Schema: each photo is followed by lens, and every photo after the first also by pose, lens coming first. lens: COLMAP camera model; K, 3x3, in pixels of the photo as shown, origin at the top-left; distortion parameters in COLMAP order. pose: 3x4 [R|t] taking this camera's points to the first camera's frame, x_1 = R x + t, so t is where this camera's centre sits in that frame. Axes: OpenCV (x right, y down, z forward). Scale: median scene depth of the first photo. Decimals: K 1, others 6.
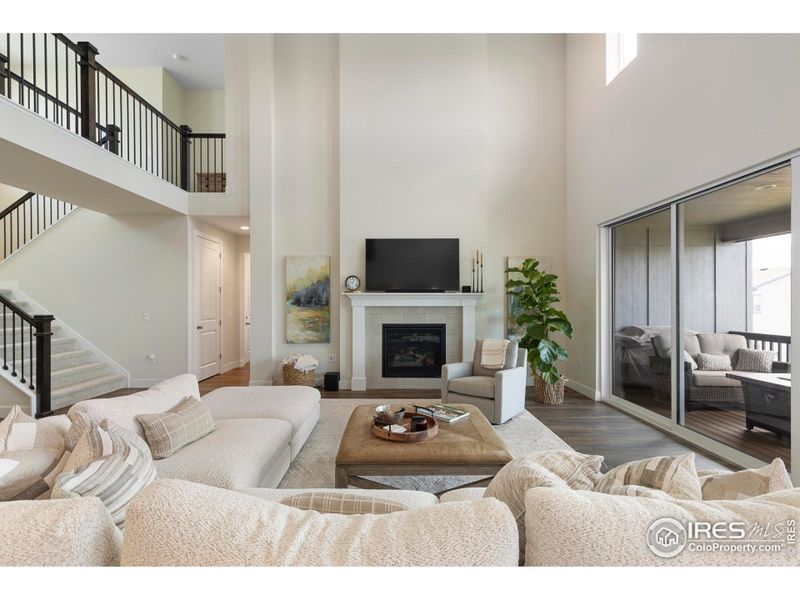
lens RADIAL K [[359.5, 0, 397.6], [0, 359.5, 303.4], [0, 0, 1]] dist [0.008543, -0.000047]
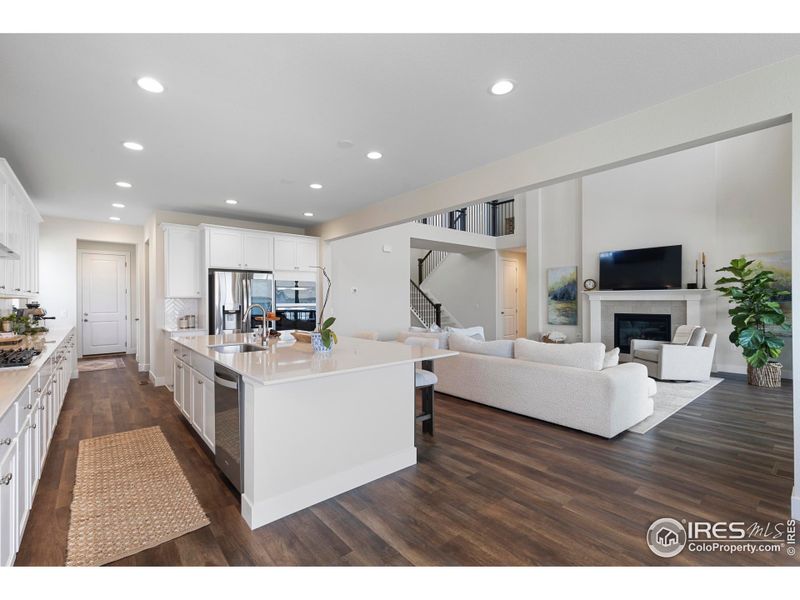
lens RADIAL K [[359.5, 0, 397.6], [0, 359.5, 303.4], [0, 0, 1]] dist [0.008543, -0.000047]
pose [[0.634340, 0.005801, -0.773032, 0.498301], [0.001962, 0.999957, 0.009114, 0.005340], [0.773051, -0.007298, 0.634301, -0.516145]]
